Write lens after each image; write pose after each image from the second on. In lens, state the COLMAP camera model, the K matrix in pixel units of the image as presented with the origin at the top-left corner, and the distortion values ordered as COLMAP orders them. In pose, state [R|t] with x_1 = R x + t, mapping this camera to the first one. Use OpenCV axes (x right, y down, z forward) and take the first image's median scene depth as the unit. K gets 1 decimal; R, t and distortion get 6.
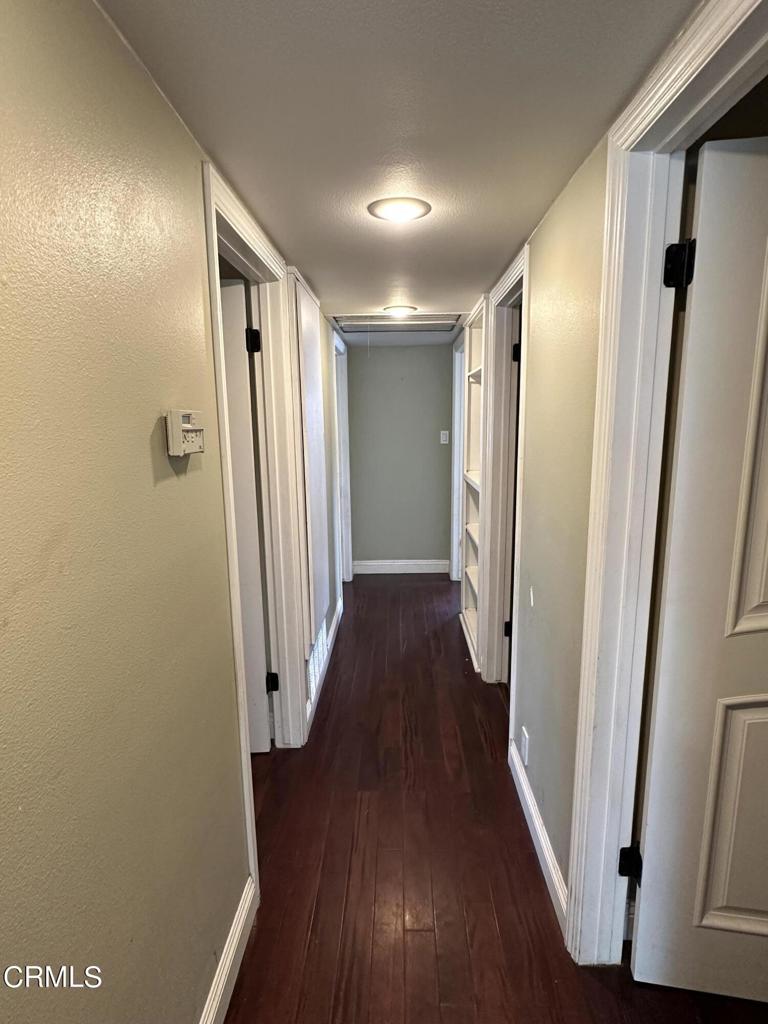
lens RADIAL K [[537.5, 0, 386.2], [0, 537.5, 512.7], [0, 0, 1]] dist [0.000746, -0.002614]
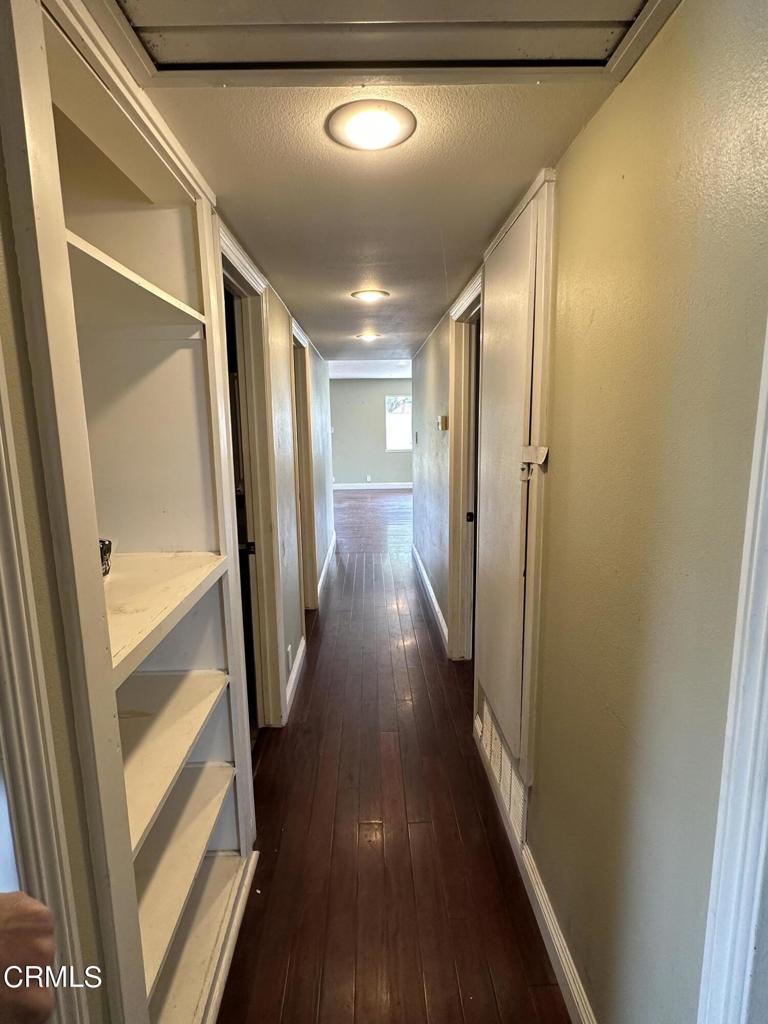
lens RADIAL K [[537.5, 0, 381.5], [0, 537.5, 511.2], [0, 0, 1]] dist [0.000746, -0.002614]
pose [[0.999060, -0.008218, 0.042563, -0.004544], [0.008508, 0.999942, -0.006643, 0.031927], [-0.042506, 0.006999, 0.999072, -0.184290]]
